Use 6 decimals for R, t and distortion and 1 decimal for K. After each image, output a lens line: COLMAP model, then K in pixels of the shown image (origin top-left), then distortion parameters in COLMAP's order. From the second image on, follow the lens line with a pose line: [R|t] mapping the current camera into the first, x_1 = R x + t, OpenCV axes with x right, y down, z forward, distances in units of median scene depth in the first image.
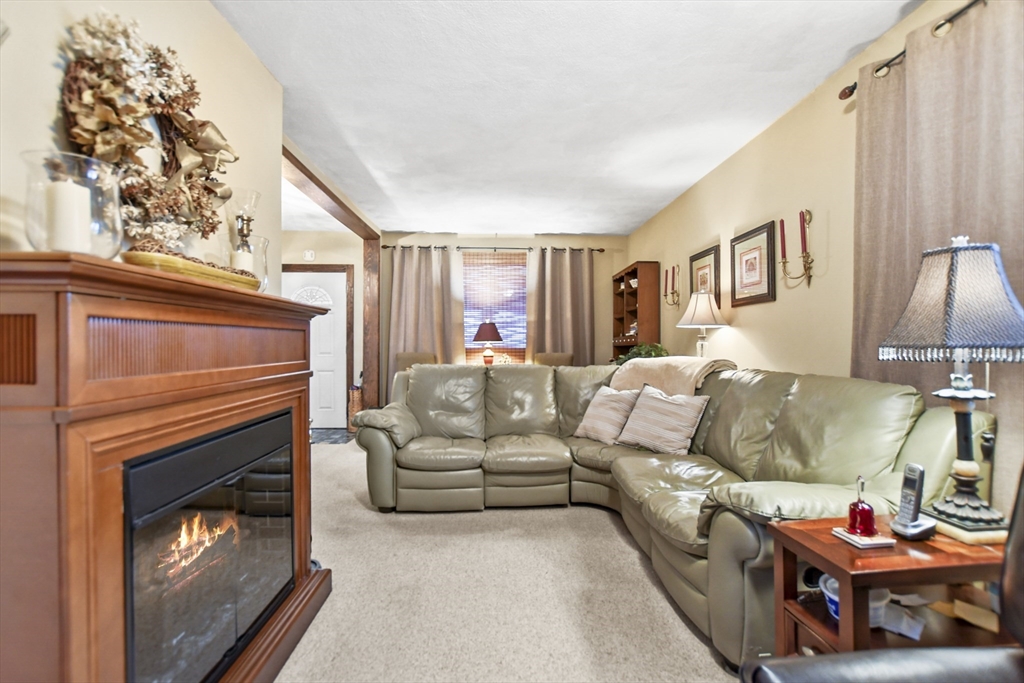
lens RADIAL K [[461.5, 0, 510.2], [0, 461.5, 343.6], [0, 0, 1]] dist [-0.004121, -0.000106]
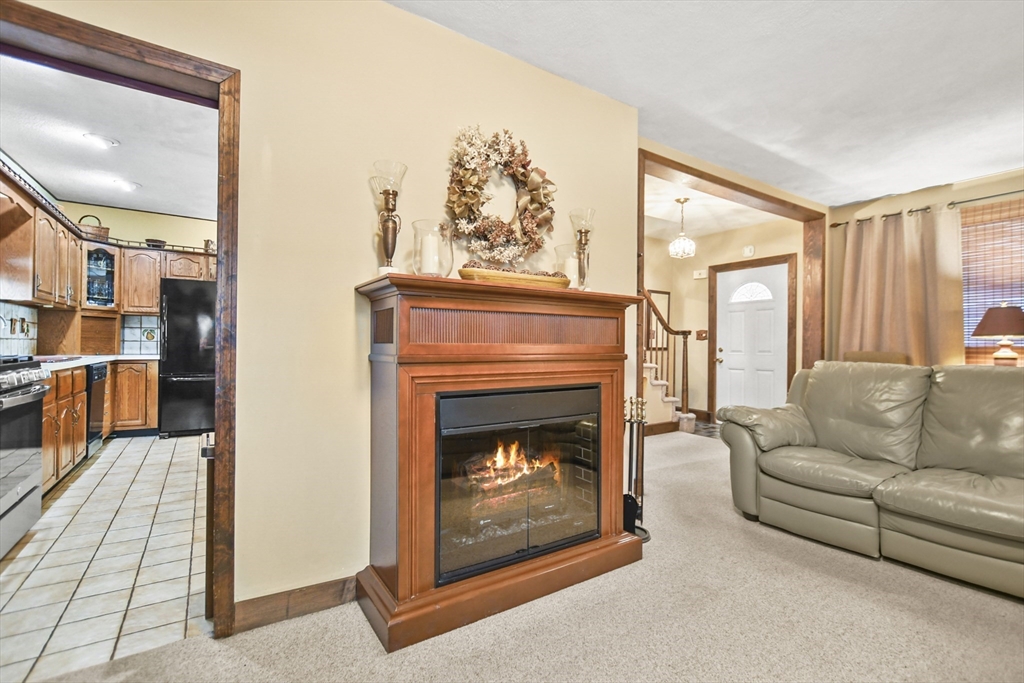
lens RADIAL K [[461.5, 0, 510.2], [0, 461.5, 343.6], [0, 0, 1]] dist [-0.004121, -0.000106]
pose [[0.515492, -0.001817, -0.856893, 0.265700], [-0.008218, 0.999941, -0.007064, 0.029749], [0.856855, 0.010684, 0.515447, 0.122706]]
